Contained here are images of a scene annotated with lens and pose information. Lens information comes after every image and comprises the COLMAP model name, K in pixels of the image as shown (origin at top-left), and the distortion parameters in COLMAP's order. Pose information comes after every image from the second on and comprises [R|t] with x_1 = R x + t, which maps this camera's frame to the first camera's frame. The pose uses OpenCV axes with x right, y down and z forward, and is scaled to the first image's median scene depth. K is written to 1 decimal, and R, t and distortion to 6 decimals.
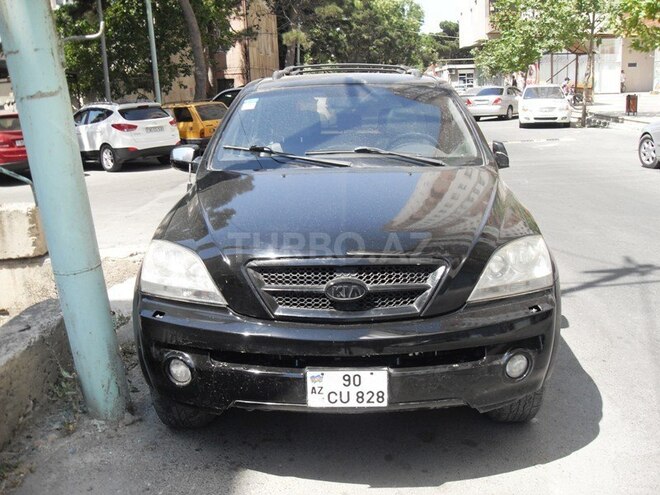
lens RADIAL K [[690.8, 0, 355.2], [0, 690.8, 247.1], [0, 0, 1]] dist [-0.209965, 0.229804]
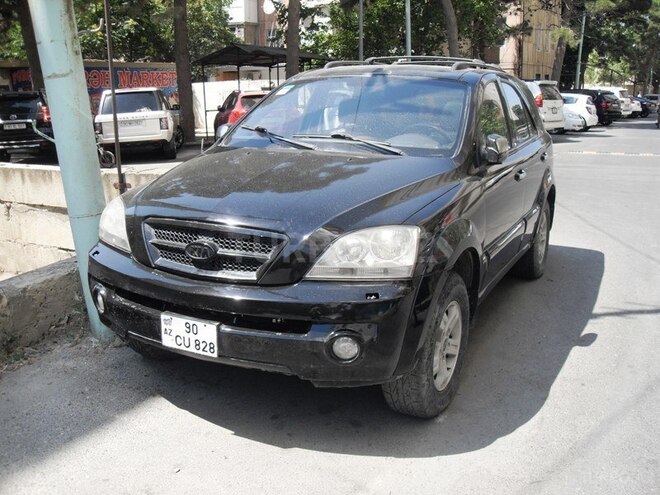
lens RADIAL K [[690.8, 0, 355.2], [0, 690.8, 247.1], [0, 0, 1]] dist [-0.209965, 0.229804]
pose [[0.906605, 0.124100, -0.403320, 0.669683], [-0.120909, 0.992099, 0.033480, -0.012325], [0.404288, 0.018412, 0.914446, 0.060831]]
